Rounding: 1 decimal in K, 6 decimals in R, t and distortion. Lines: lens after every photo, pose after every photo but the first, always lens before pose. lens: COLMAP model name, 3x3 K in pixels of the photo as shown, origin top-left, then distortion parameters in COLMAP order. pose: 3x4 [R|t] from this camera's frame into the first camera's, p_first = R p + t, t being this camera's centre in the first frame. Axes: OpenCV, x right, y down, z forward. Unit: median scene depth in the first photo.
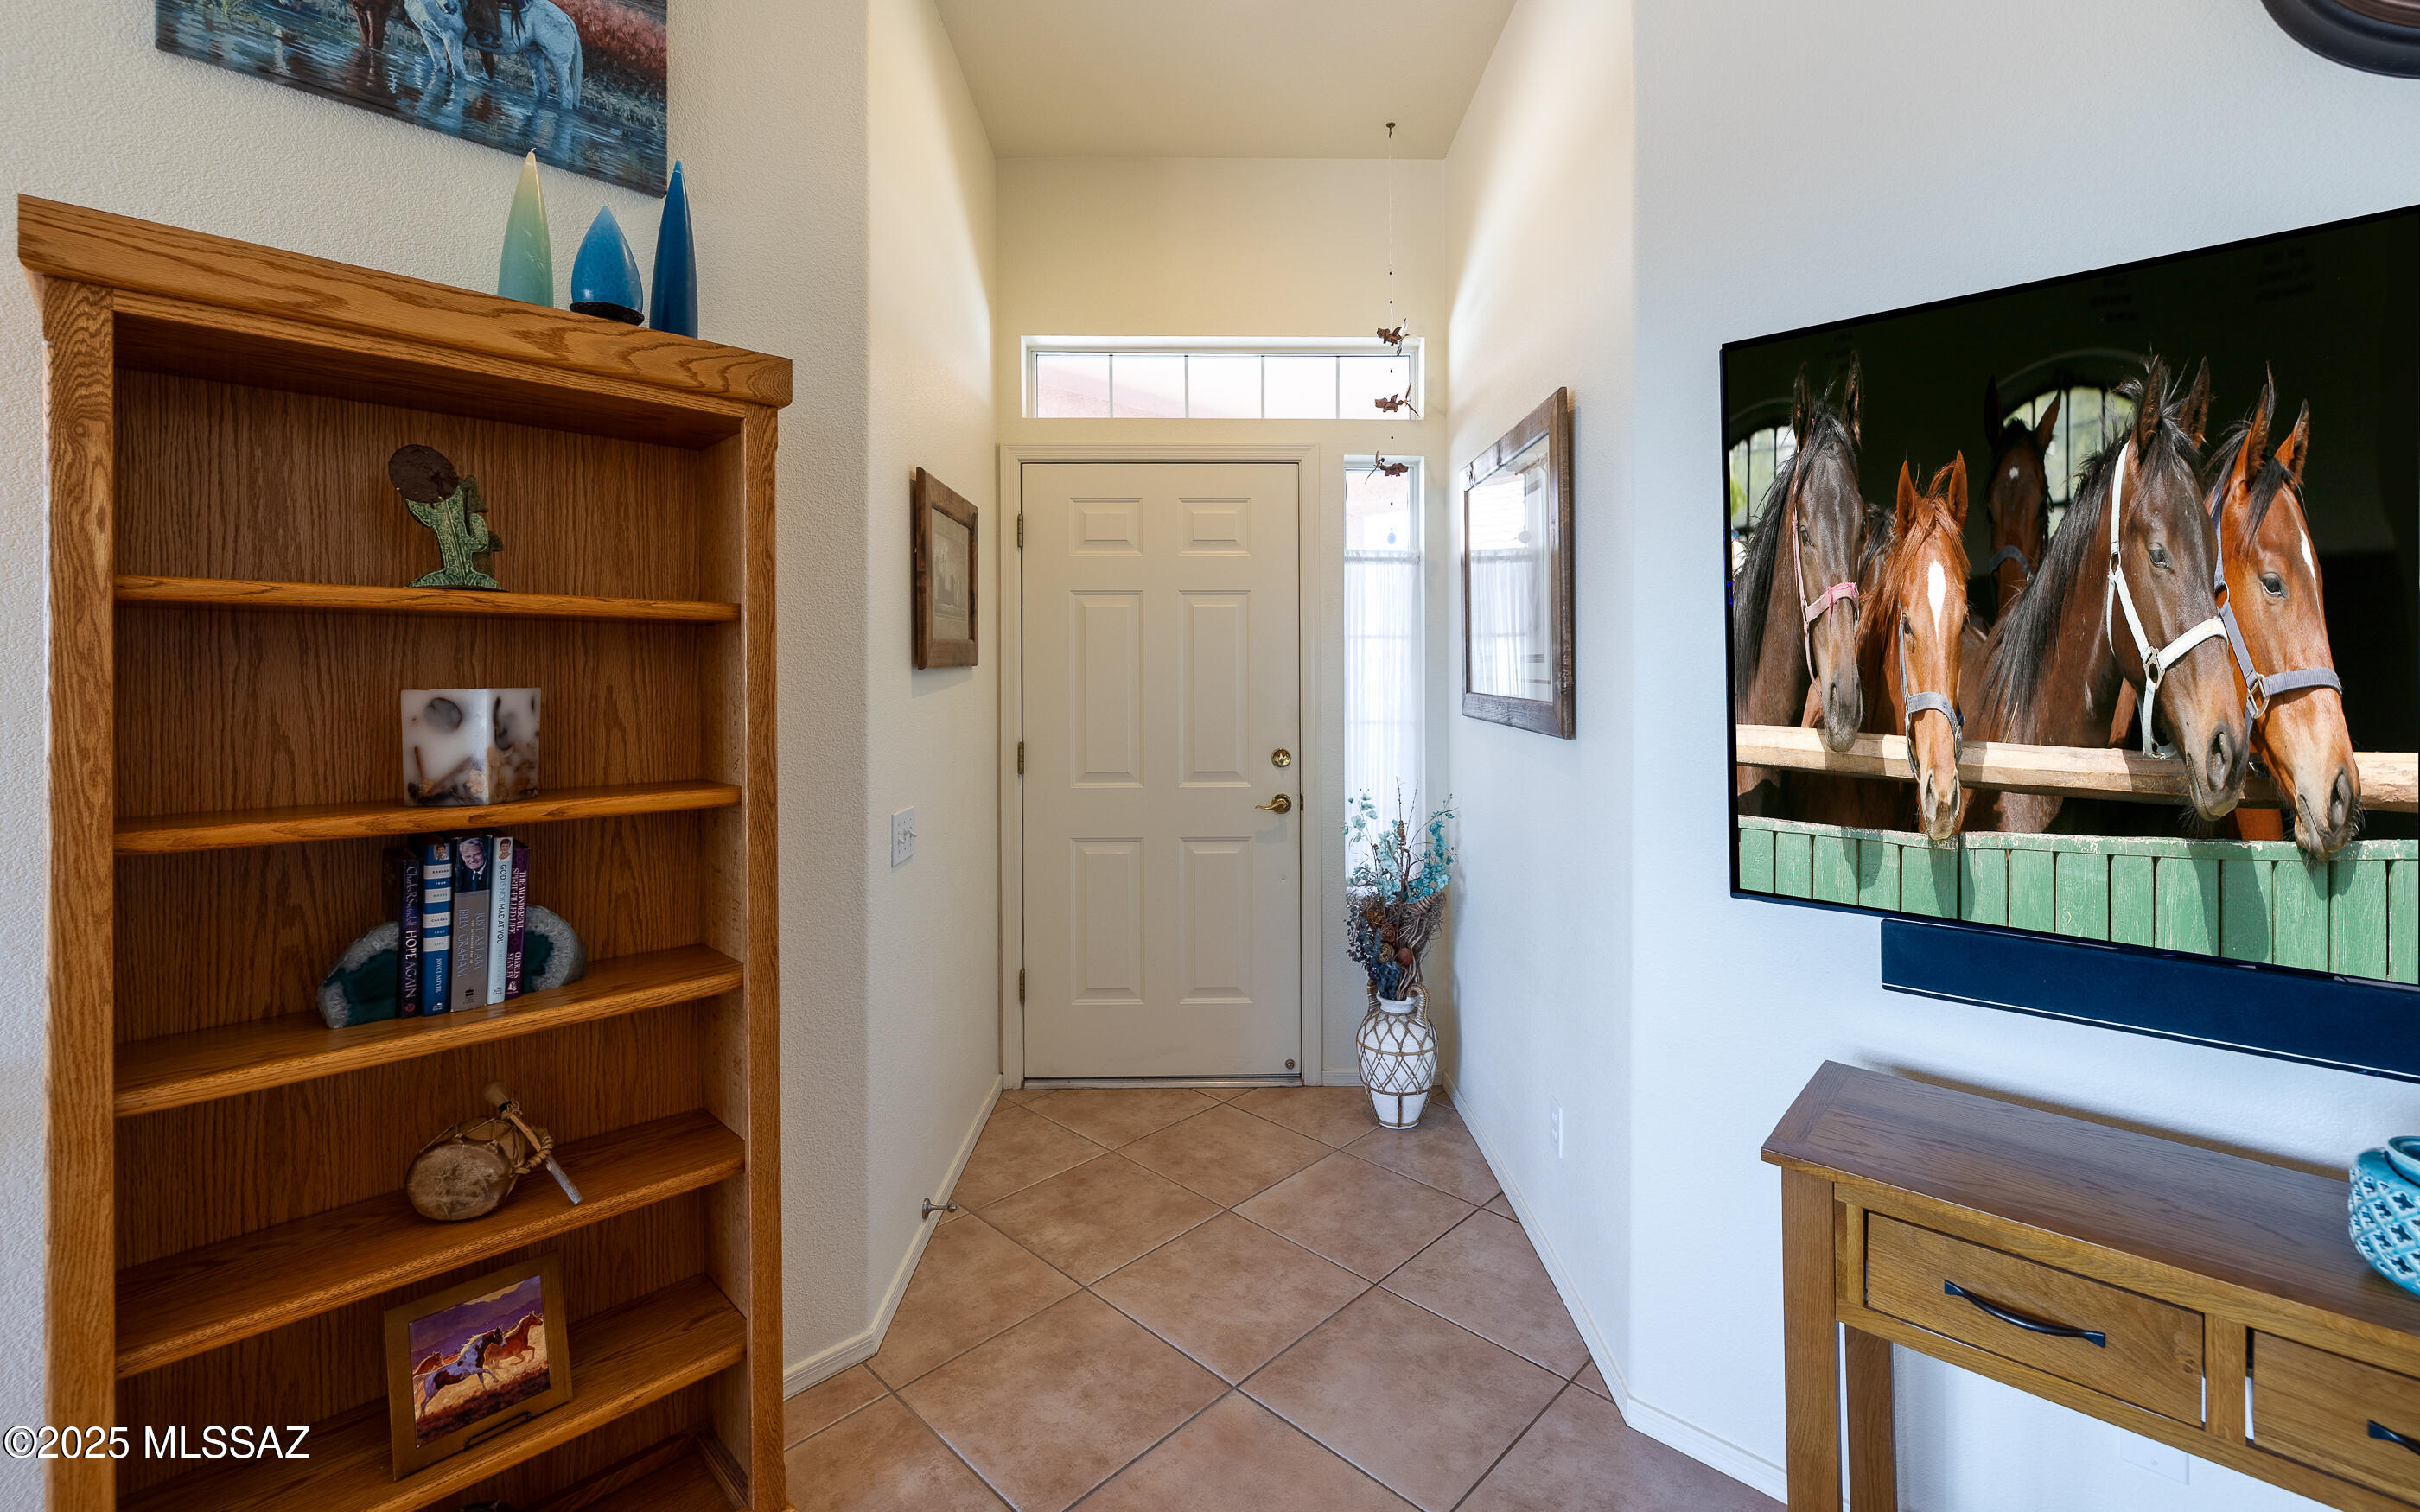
lens RADIAL K [[1033.0, 0, 1258.7], [0, 1033.0, 666.0], [0, 0, 1]] dist [-0.000525, -0.000169]
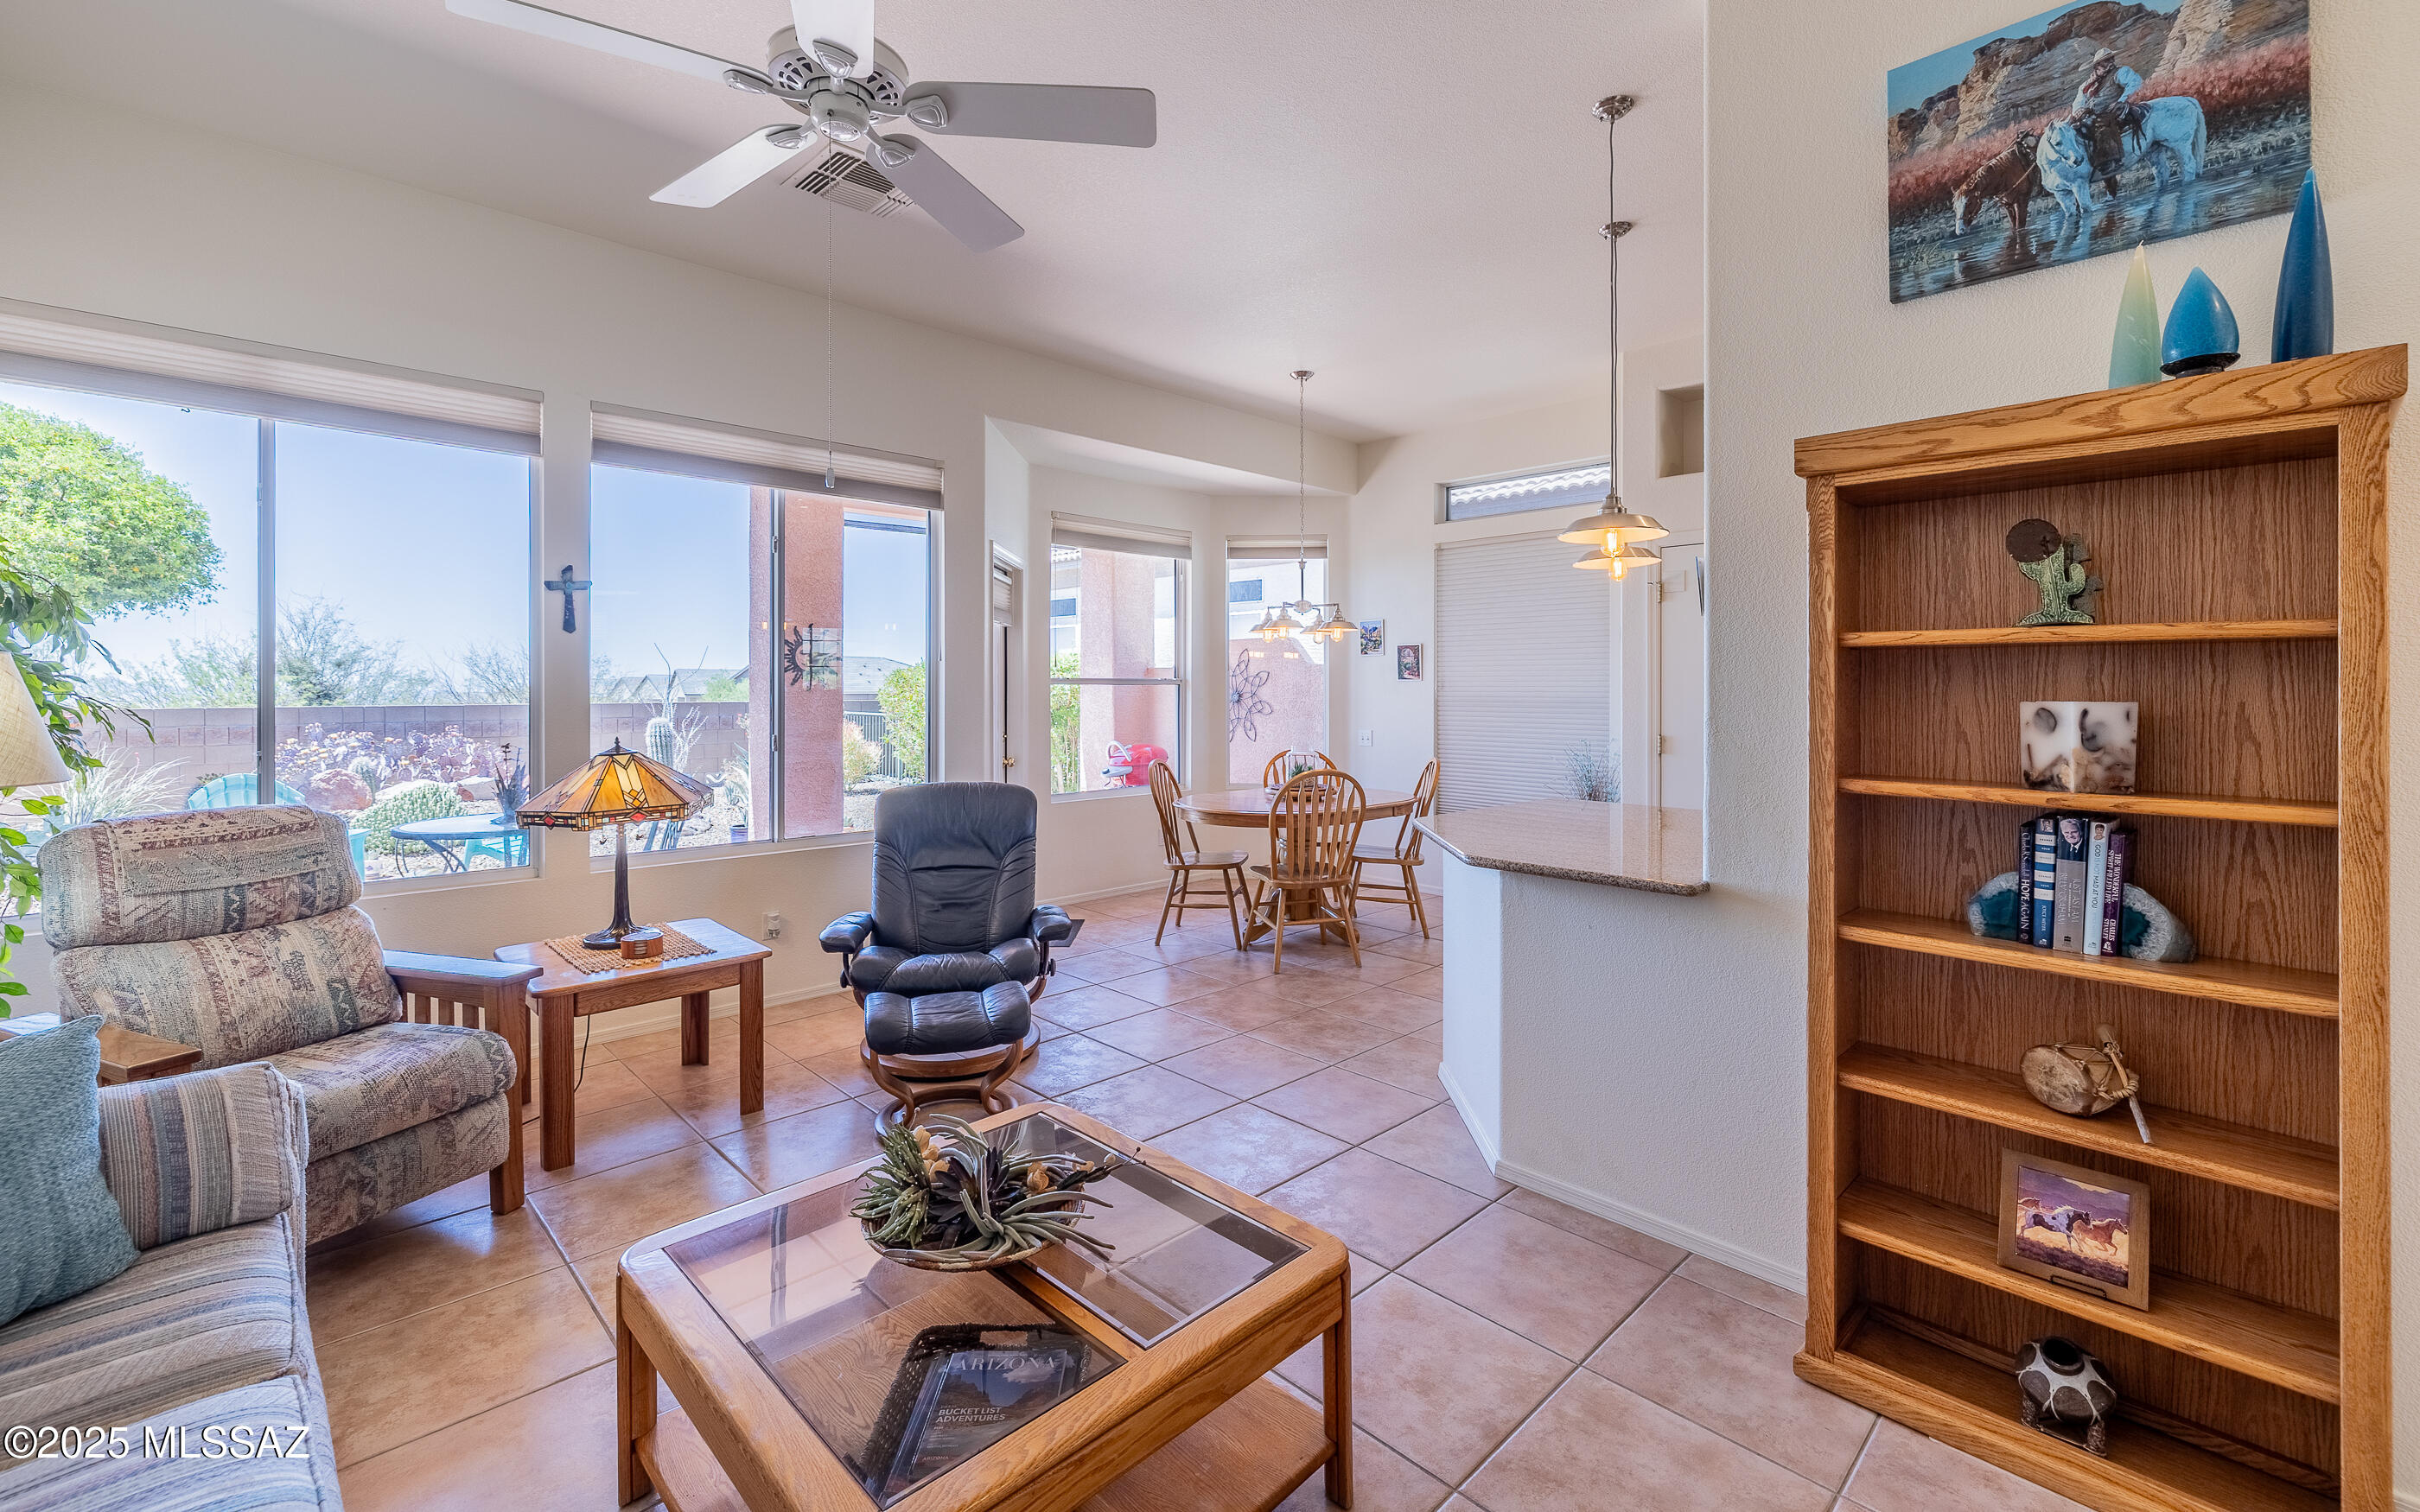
lens RADIAL K [[1033.0, 0, 1209.5], [0, 1033.0, 680.2], [0, 0, 1]] dist [-0.000525, -0.000169]
pose [[-0.038189, -0.005173, -0.999257, 0.555406], [0.002856, 0.999982, -0.005286, -0.000739], [0.999266, -0.003056, -0.038174, -0.014016]]
